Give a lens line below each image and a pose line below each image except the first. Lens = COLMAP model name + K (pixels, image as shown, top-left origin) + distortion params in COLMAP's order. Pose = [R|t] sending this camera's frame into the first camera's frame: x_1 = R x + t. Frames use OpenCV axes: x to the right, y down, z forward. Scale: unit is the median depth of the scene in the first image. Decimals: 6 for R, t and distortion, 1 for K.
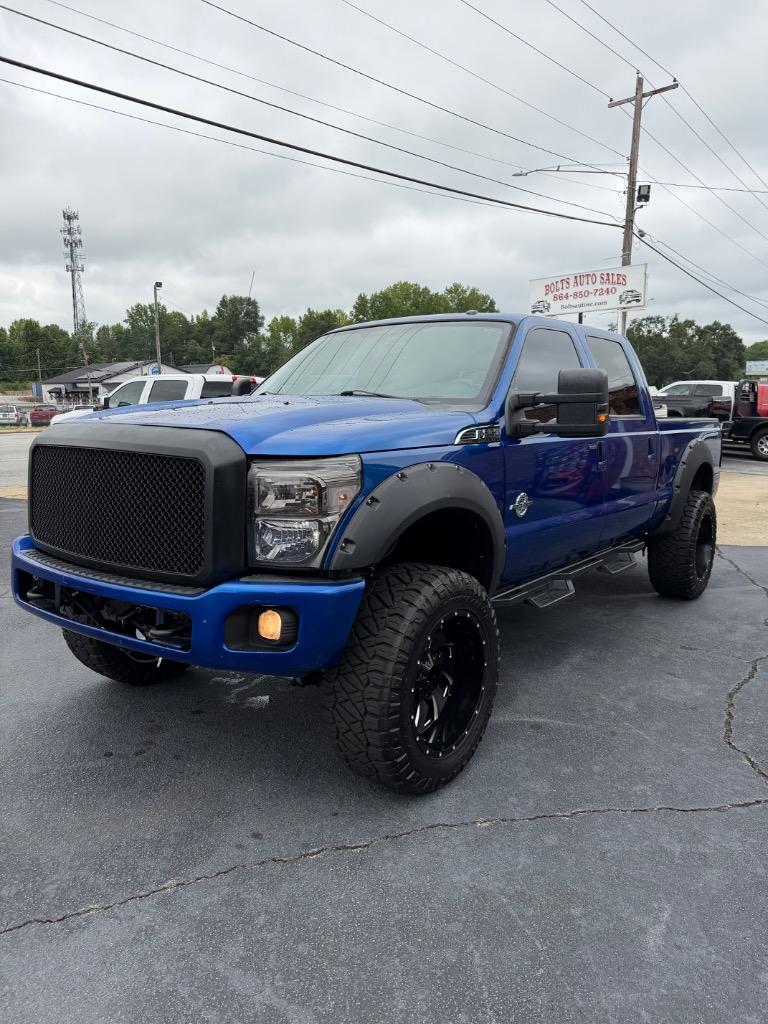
lens RADIAL K [[714.9, 0, 387.1], [0, 714.9, 517.5], [0, 0, 1]] dist [0.019895, -0.029653]
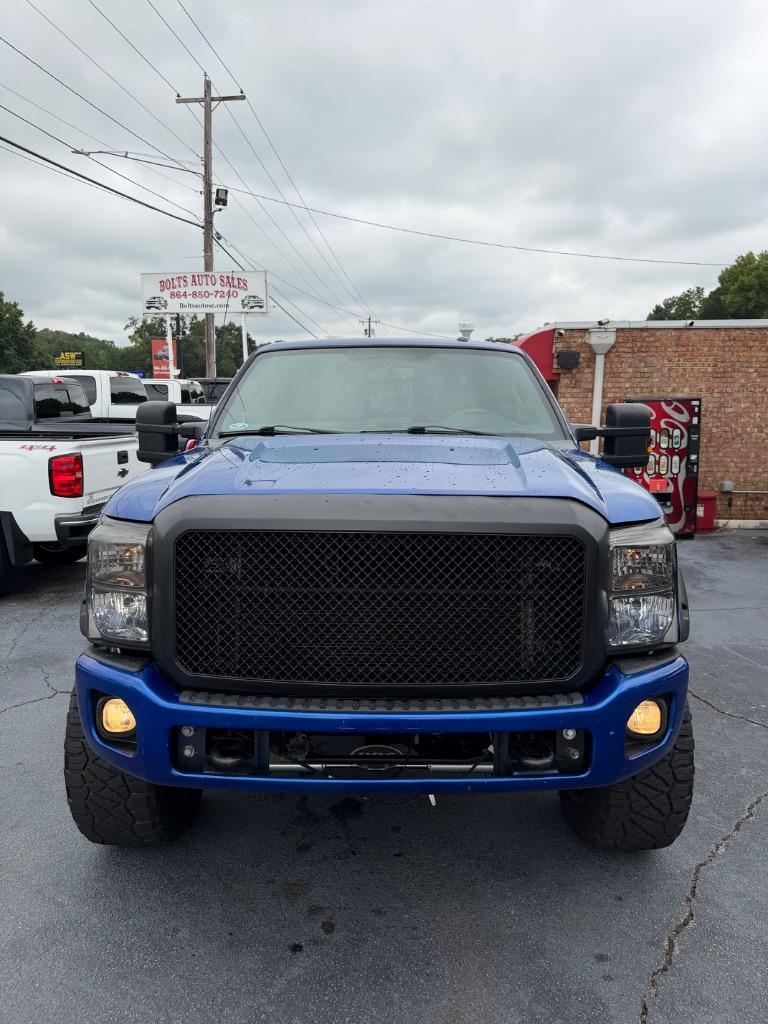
lens RADIAL K [[714.9, 0, 391.5], [0, 714.9, 518.5], [0, 0, 1]] dist [0.019895, -0.029653]
pose [[0.803968, -0.091630, 0.587571, -0.121666], [0.086712, 0.995561, 0.036608, -0.020019], [-0.588317, 0.021518, 0.808344, 0.062740]]
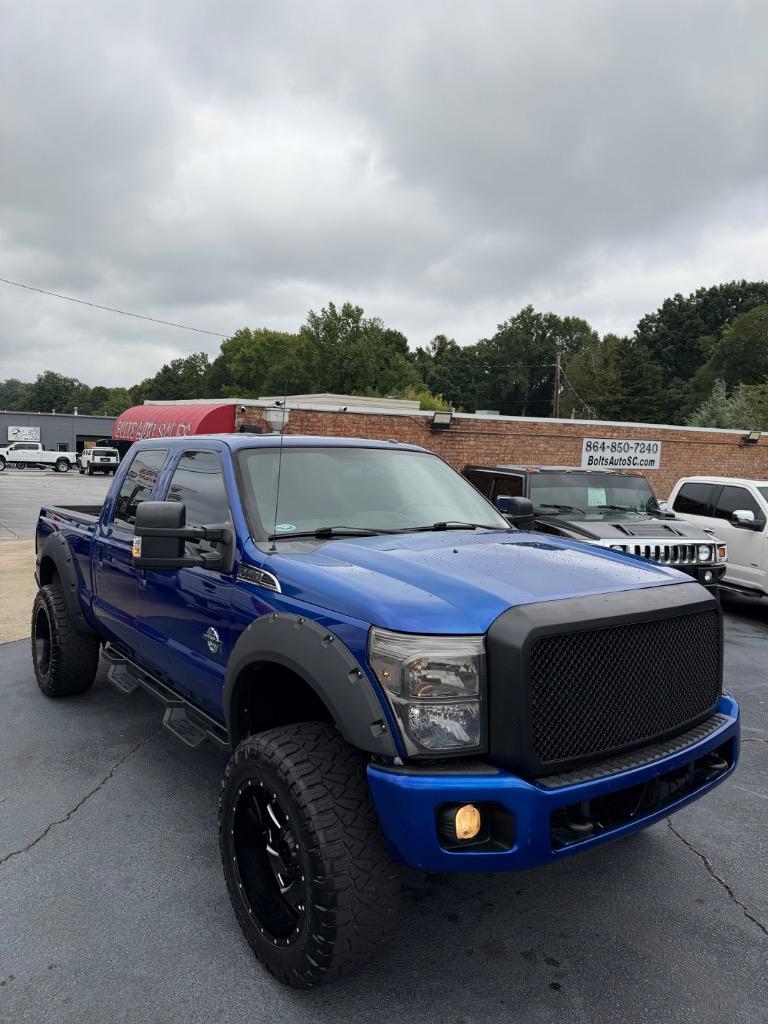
lens RADIAL K [[714.9, 0, 383.0], [0, 714.9, 520.8], [0, 0, 1]] dist [0.019895, -0.029653]
pose [[0.279059, -0.067723, 0.957883, -0.211942], [0.118916, 0.992269, 0.035511, -0.045684], [-0.952883, 0.103998, 0.284955, 0.157705]]
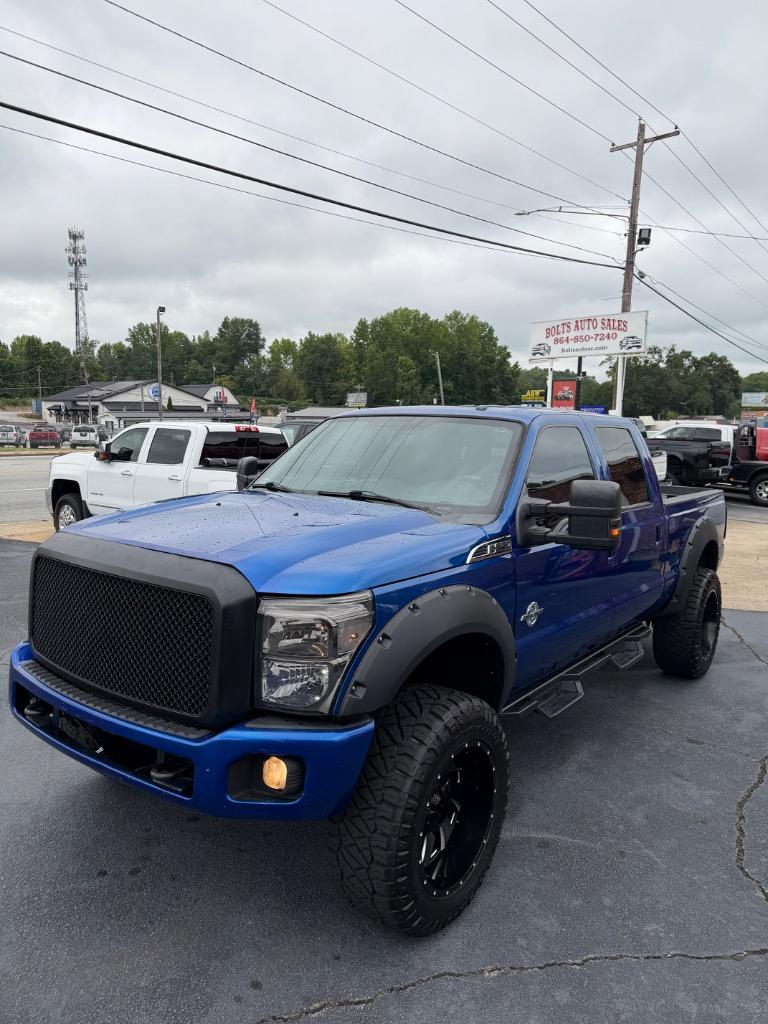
lens RADIAL K [[714.9, 0, 386.2], [0, 714.9, 517.1], [0, 0, 1]] dist [0.019895, -0.029653]
pose [[0.999783, 0.020457, 0.003899, -0.003441], [-0.020321, 0.999278, -0.032100, -0.022173], [-0.004553, 0.032014, 0.999477, 0.002943]]
